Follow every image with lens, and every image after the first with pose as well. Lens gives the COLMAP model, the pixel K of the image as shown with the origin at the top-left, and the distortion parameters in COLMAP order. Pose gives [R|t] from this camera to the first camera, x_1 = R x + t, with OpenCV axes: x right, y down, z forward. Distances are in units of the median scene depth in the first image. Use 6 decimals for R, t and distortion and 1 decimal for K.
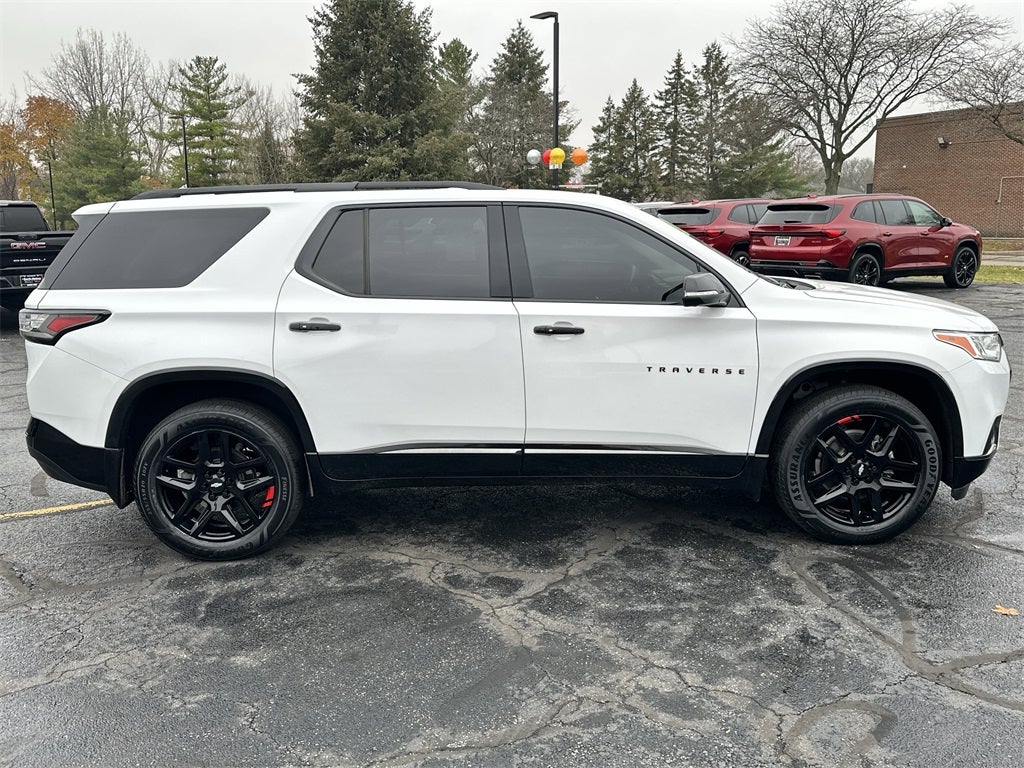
lens RADIAL K [[994.0, 0, 511.9], [0, 994.0, 364.8], [0, 0, 1]] dist [0.123995, -0.254595]
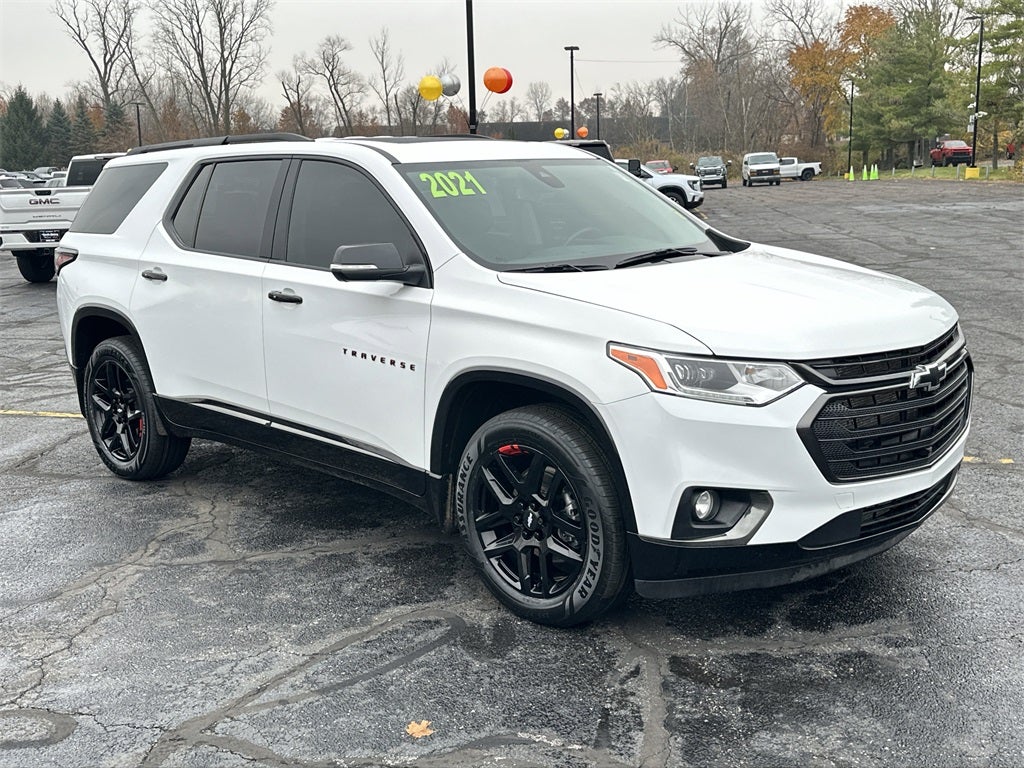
lens RADIAL K [[1218.6, 0, 512.0], [0, 1218.6, 384.0], [0, 0, 1]] dist [0.184949, -0.447160]
pose [[0.655897, 0.130144, -0.743547, 1.009246], [-0.092201, 0.991462, 0.092206, -0.077684], [0.749199, 0.008078, 0.662296, 0.401967]]
